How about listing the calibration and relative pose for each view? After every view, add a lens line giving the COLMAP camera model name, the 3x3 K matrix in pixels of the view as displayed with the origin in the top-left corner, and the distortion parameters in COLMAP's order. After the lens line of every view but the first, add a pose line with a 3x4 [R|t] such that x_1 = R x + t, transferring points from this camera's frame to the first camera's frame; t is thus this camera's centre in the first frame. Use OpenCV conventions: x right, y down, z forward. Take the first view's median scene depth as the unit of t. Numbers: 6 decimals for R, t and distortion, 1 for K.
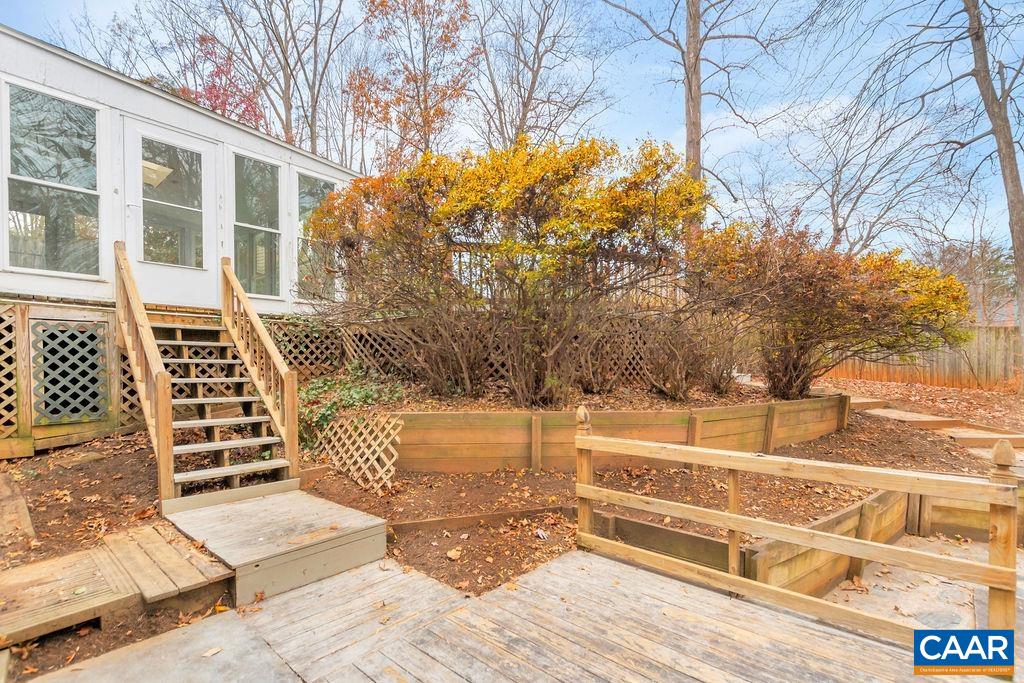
lens RADIAL K [[471.8, 0, 492.2], [0, 471.8, 373.6], [0, 0, 1]] dist [0.002793, -0.003564]
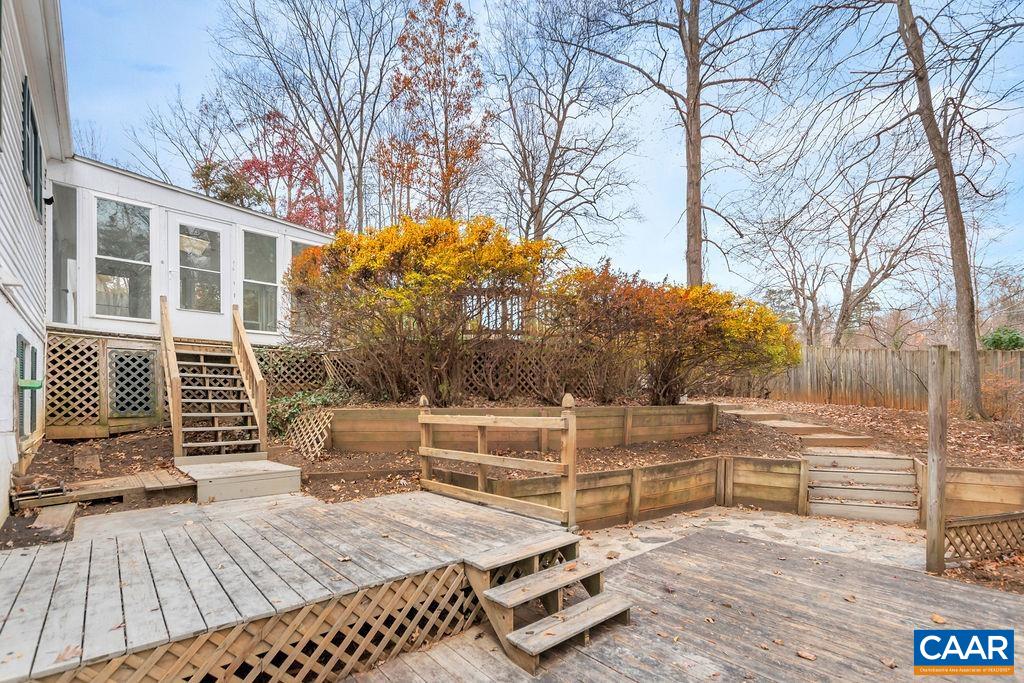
lens RADIAL K [[471.8, 0, 493.9], [0, 471.8, 410.3], [0, 0, 1]] dist [0.002793, -0.003564]
pose [[0.991622, -0.000369, -0.129174, 0.421921], [-0.000953, 0.999948, -0.010169, 0.091457], [0.129171, 0.010207, 0.991570, -0.325877]]
